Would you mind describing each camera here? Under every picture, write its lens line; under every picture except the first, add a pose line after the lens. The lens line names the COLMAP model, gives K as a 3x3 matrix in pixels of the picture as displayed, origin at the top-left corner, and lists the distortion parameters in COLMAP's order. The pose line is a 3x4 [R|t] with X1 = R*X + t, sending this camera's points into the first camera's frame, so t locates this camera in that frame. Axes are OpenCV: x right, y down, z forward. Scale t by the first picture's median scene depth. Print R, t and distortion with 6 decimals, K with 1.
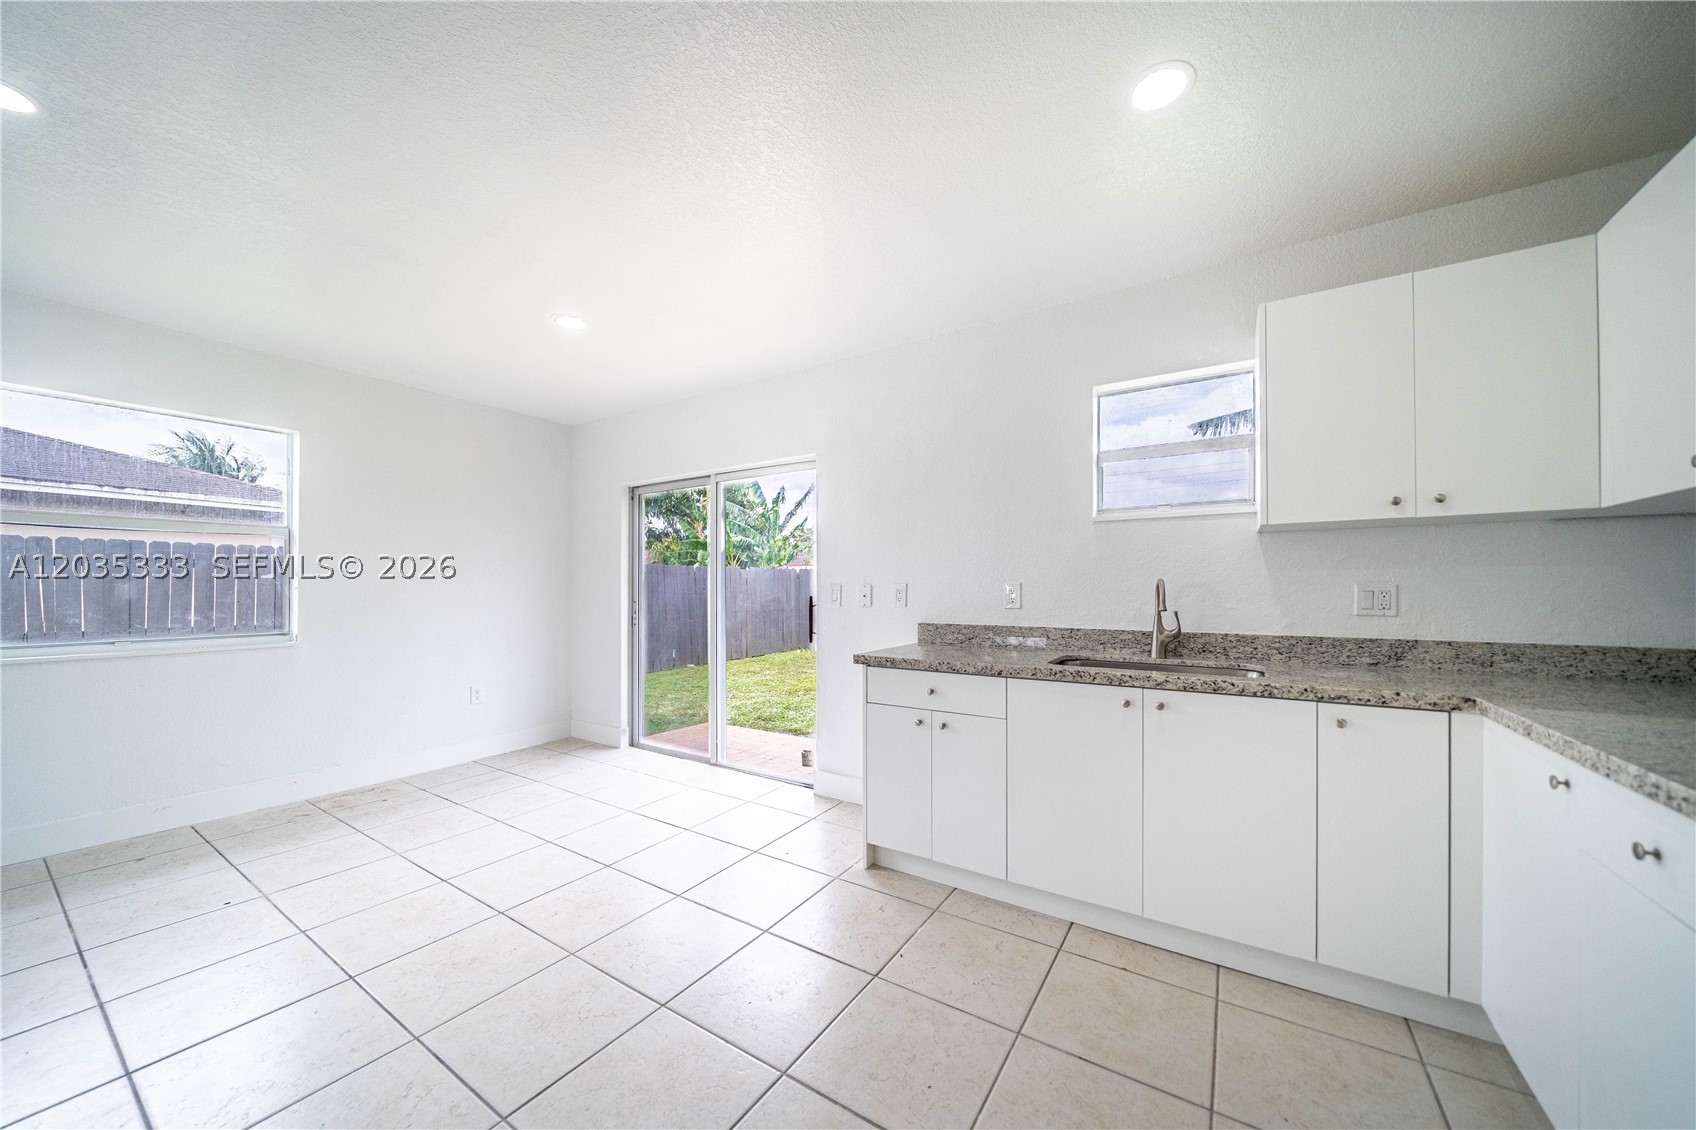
lens RADIAL K [[621.4, 0, 852.9], [0, 621.4, 581.4], [0, 0, 1]] dist [0.000193, -0.000034]
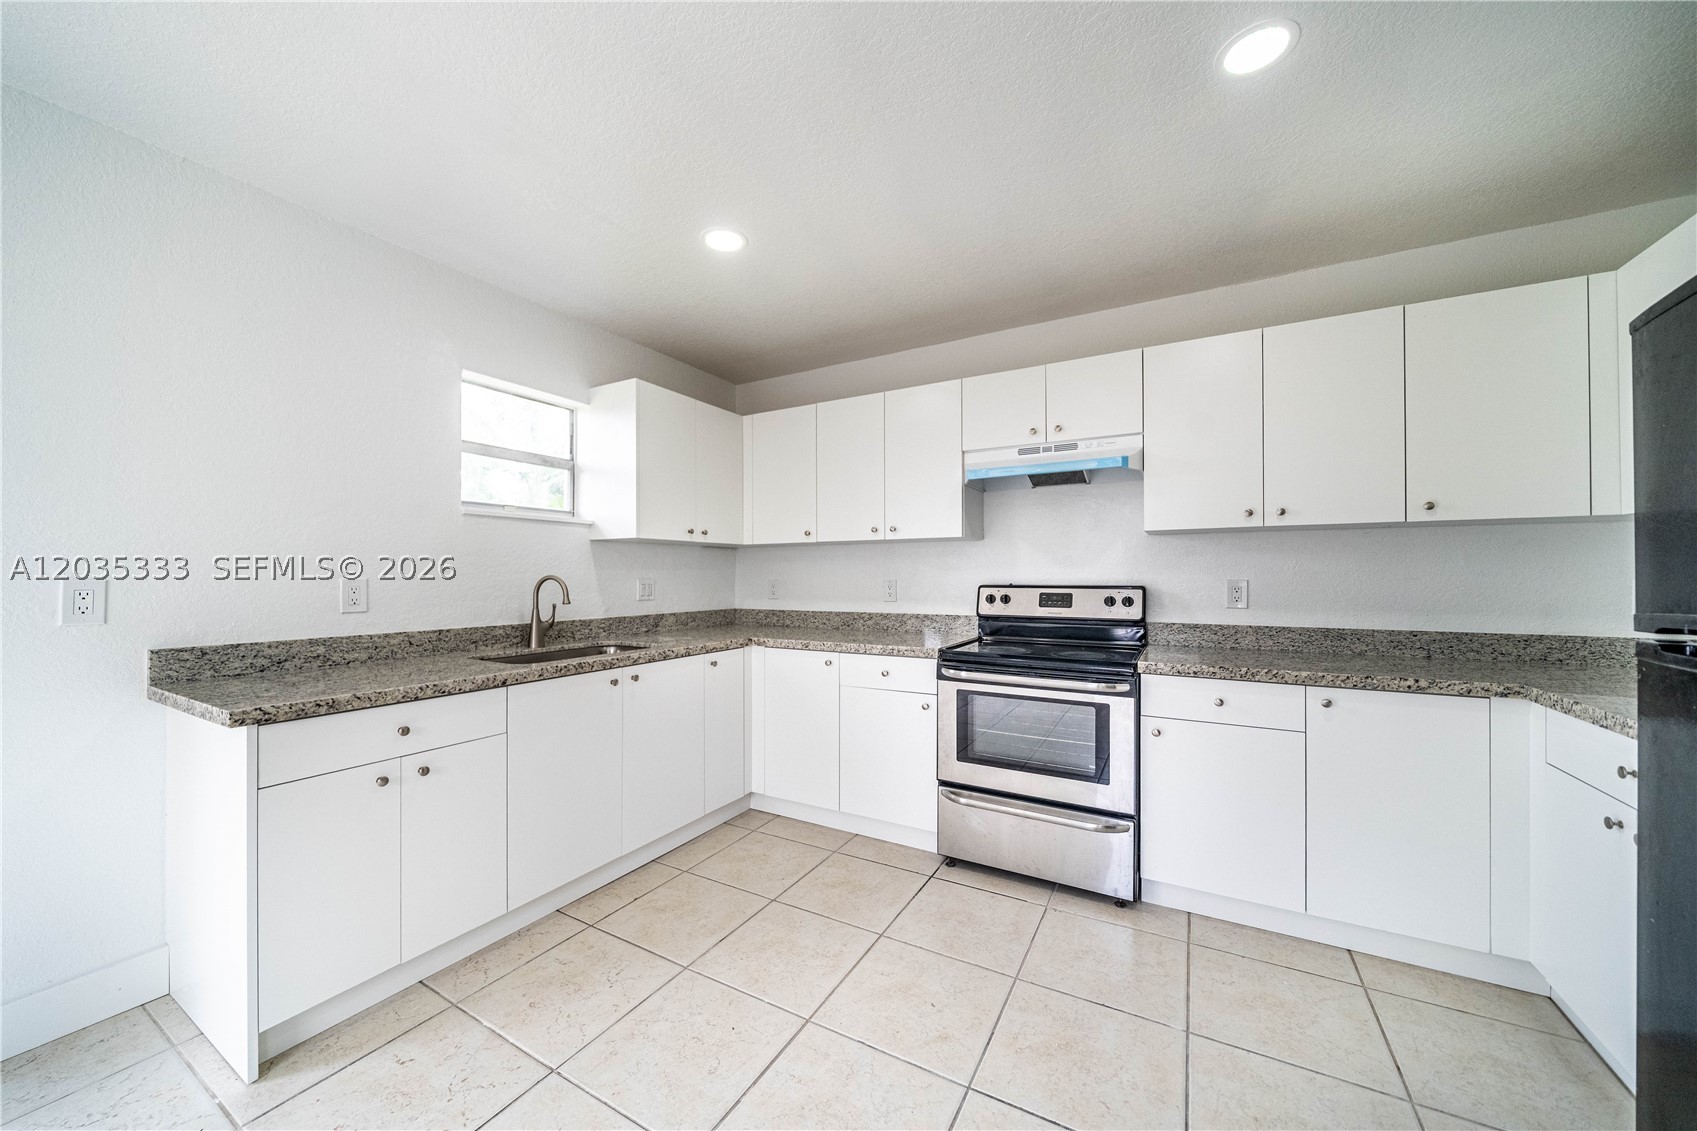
lens RADIAL K [[675.7, 0, 779.5], [0, 675.7, 566.4], [0, 0, 1]] dist [-0.001689, -0.000141]
pose [[-0.058383, 0.012247, 0.998219, -0.751817], [-0.011342, 0.999852, -0.012930, -0.009518], [-0.998230, -0.012077, -0.058236, 0.668694]]
